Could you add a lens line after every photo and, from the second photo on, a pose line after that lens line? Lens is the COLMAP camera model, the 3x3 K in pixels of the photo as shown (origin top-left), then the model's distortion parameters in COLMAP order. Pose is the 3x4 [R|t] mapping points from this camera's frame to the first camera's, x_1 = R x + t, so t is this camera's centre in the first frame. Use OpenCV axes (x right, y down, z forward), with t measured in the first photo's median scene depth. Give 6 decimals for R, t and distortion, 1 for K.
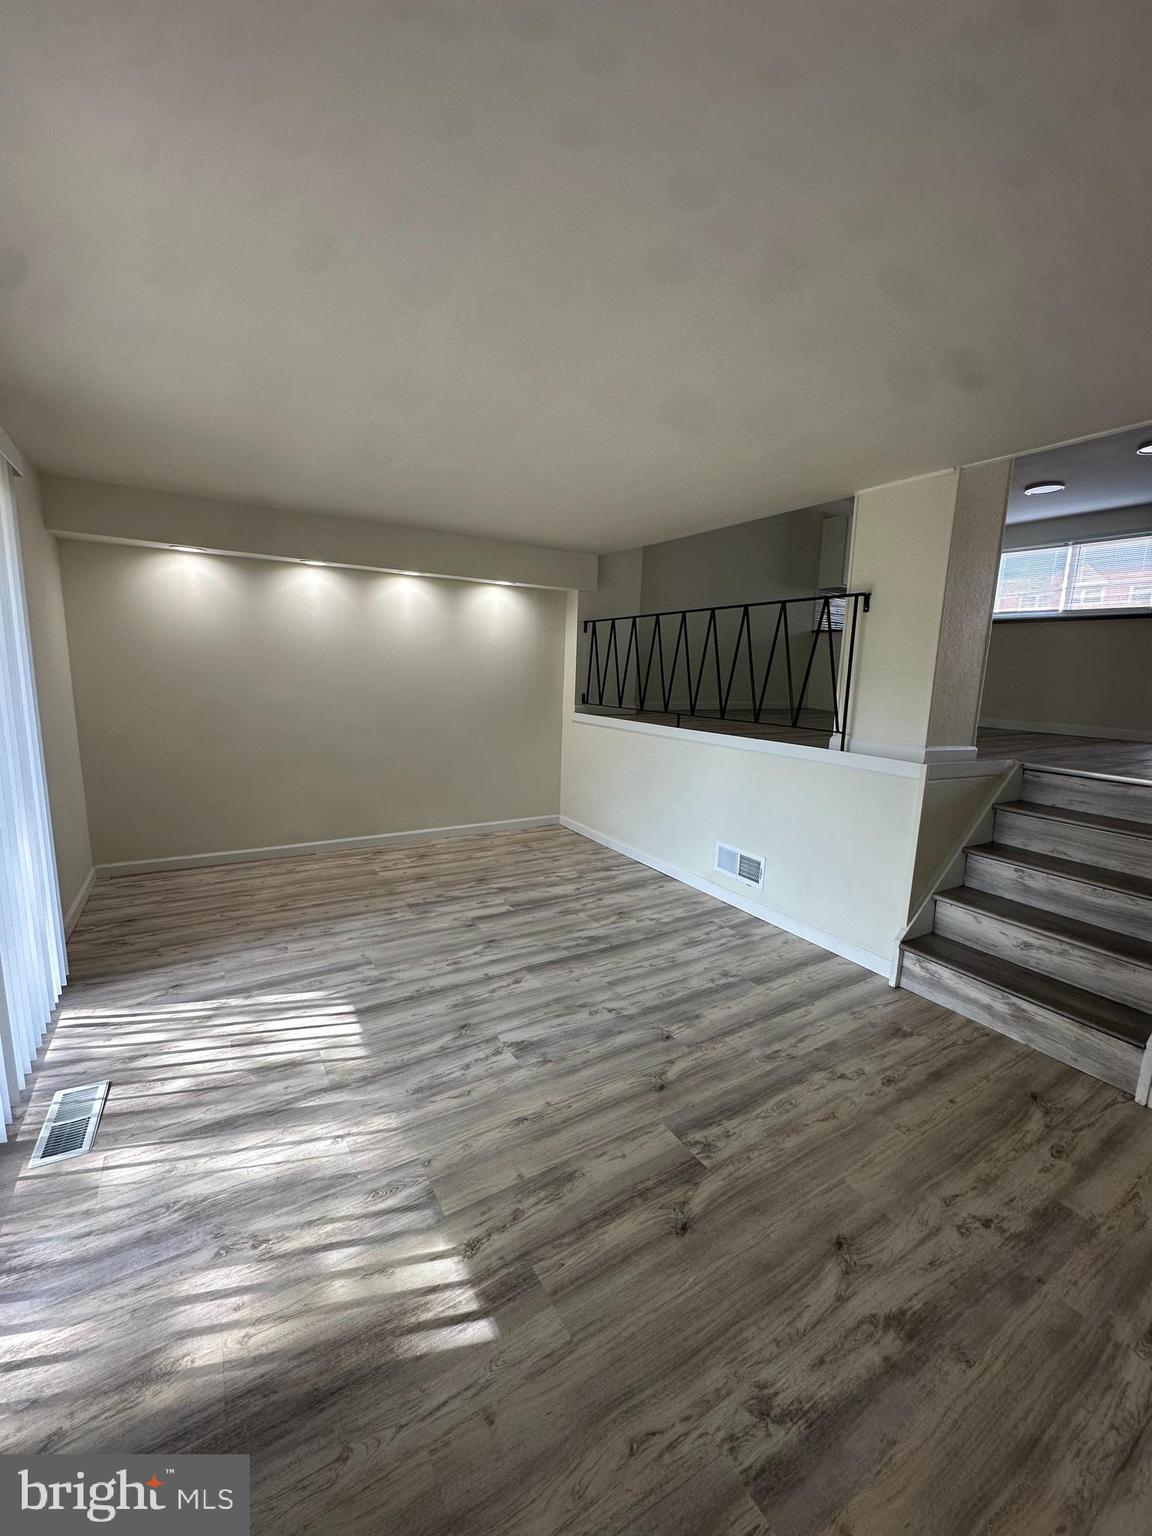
lens RADIAL K [[614.3, 0, 576.4], [0, 614.3, 770.4], [0, 0, 1]] dist [-0.006920, 0.001477]
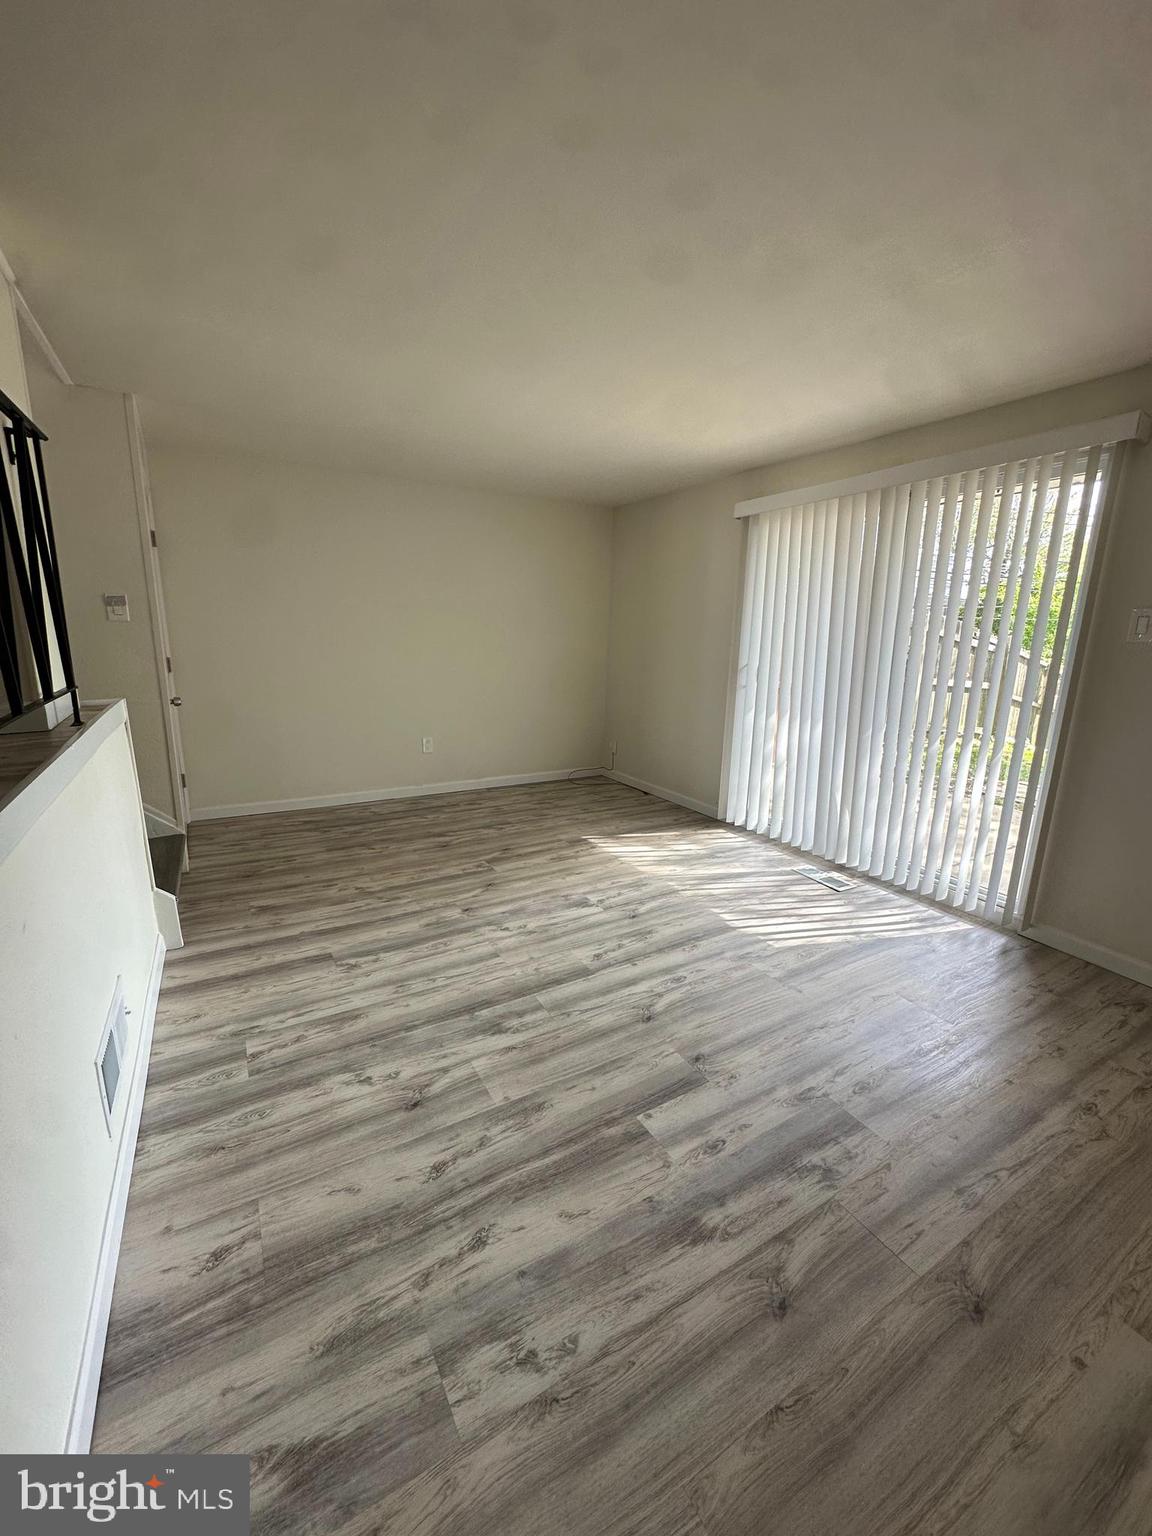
lens RADIAL K [[614.3, 0, 576.4], [0, 614.3, 770.4], [0, 0, 1]] dist [-0.006920, 0.001477]
pose [[-0.998068, -0.061451, 0.009114, -0.056113], [-0.053201, 0.921236, 0.385350, -0.266237], [-0.032077, 0.384120, -0.922726, 1.744836]]
